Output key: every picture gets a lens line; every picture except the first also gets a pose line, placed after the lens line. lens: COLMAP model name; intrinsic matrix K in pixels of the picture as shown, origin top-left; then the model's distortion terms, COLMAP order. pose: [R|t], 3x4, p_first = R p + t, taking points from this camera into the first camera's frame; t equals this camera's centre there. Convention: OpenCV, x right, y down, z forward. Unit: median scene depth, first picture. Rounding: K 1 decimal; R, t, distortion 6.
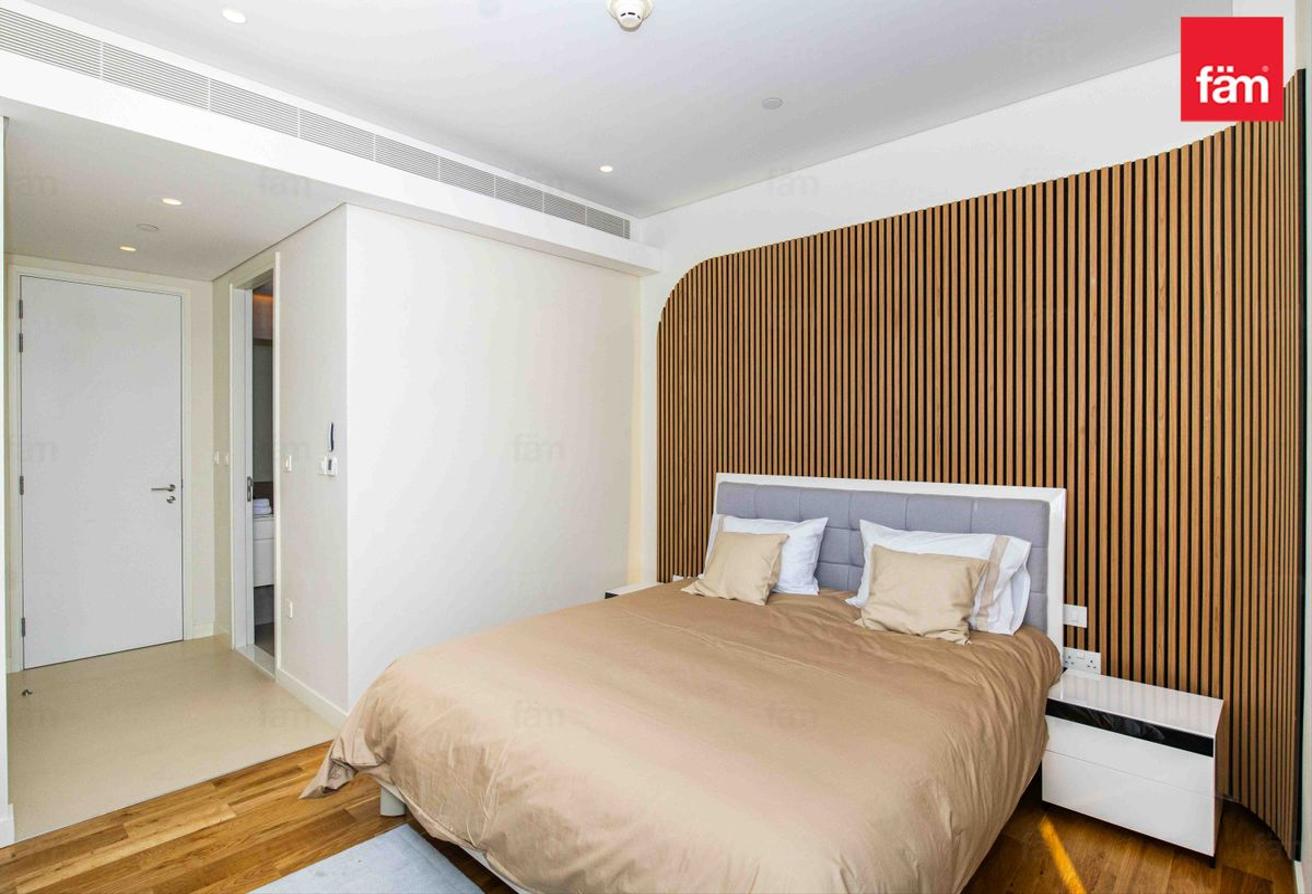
lens RADIAL K [[660.4, 0, 652.4], [0, 660.4, 438.5], [0, 0, 1]] dist [-0.005411, -0.001848]
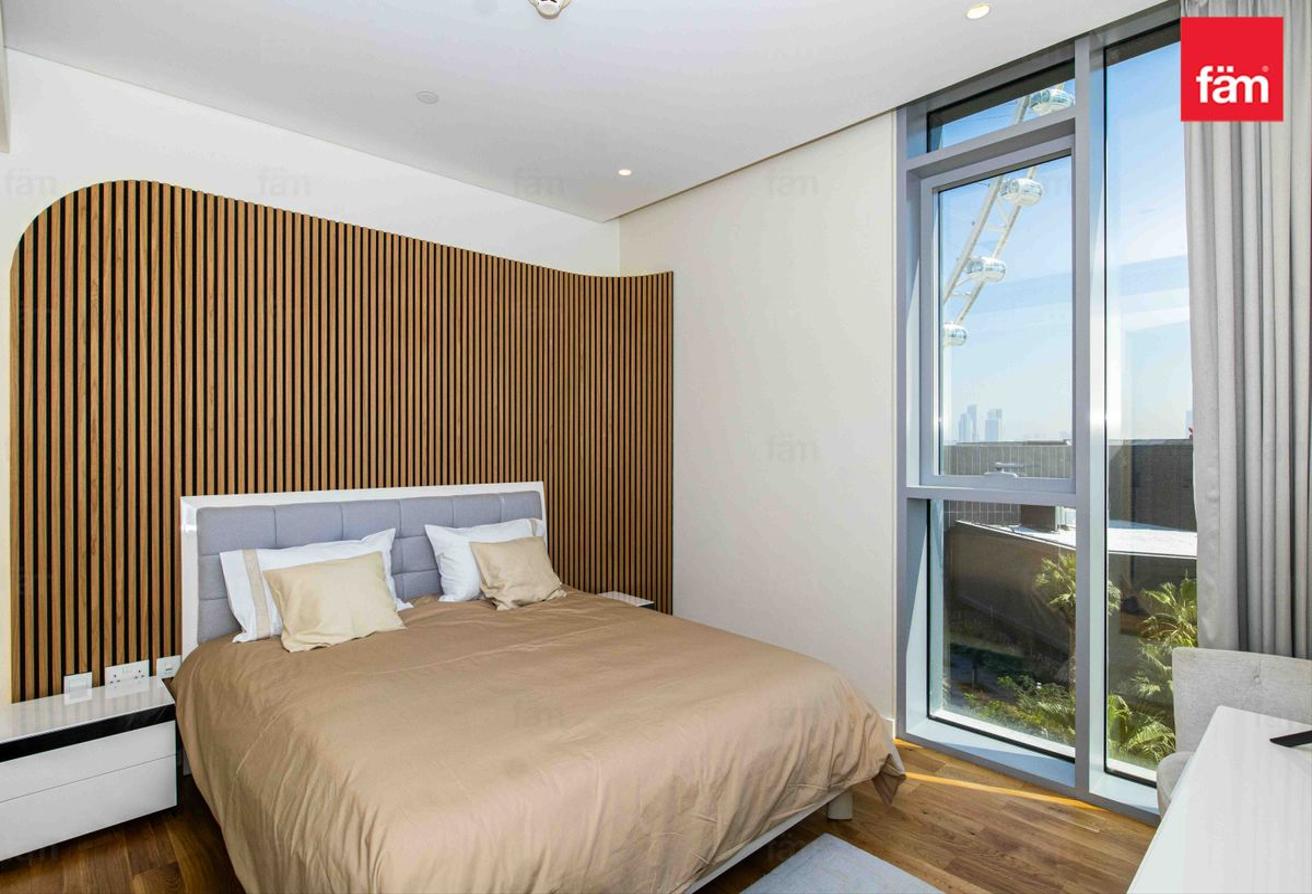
lens RADIAL K [[660.4, 0, 649.9], [0, 660.4, 449.3], [0, 0, 1]] dist [-0.005411, -0.001848]
pose [[0.054430, -0.007324, 0.998491, -0.760051], [-0.004050, 0.999963, 0.007556, -0.007019], [-0.998509, -0.004455, 0.054398, 0.622615]]
